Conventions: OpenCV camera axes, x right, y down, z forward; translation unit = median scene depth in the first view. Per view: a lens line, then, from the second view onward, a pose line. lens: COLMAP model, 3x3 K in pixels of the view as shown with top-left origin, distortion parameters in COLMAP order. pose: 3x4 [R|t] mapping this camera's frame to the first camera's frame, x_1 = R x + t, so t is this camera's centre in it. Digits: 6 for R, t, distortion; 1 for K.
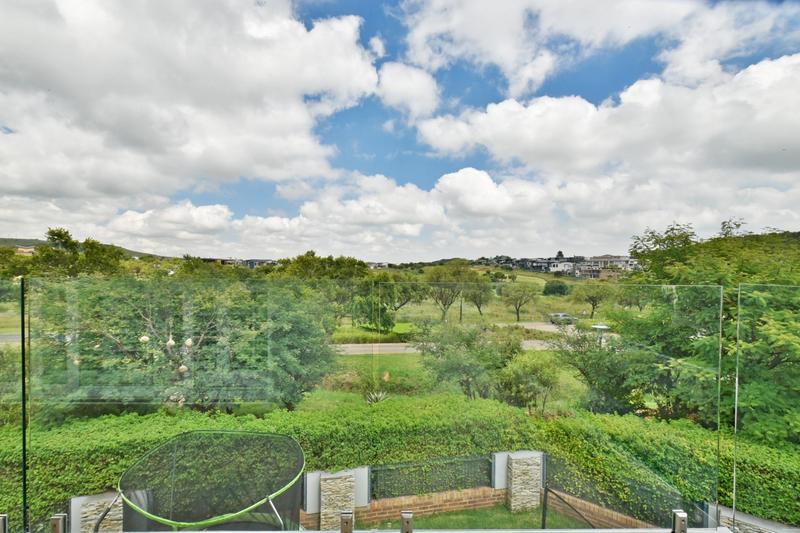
lens RADIAL K [[360.6, 0, 398.0], [0, 360.6, 274.8], [0, 0, 1]] dist [0.002144, 0.000062]
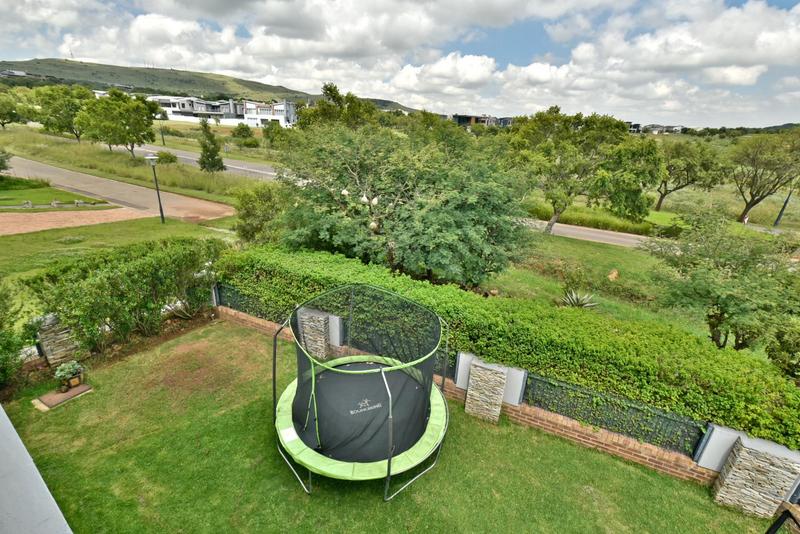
lens RADIAL K [[370.7, 0, 399.8], [0, 370.7, 278.0], [0, 0, 1]] dist [0.002219, -0.000895]
pose [[0.798901, 0.257572, -0.543520, 0.081049], [-0.047035, 0.927651, 0.370474, -0.003008], [0.599620, -0.270408, 0.753216, 0.145320]]
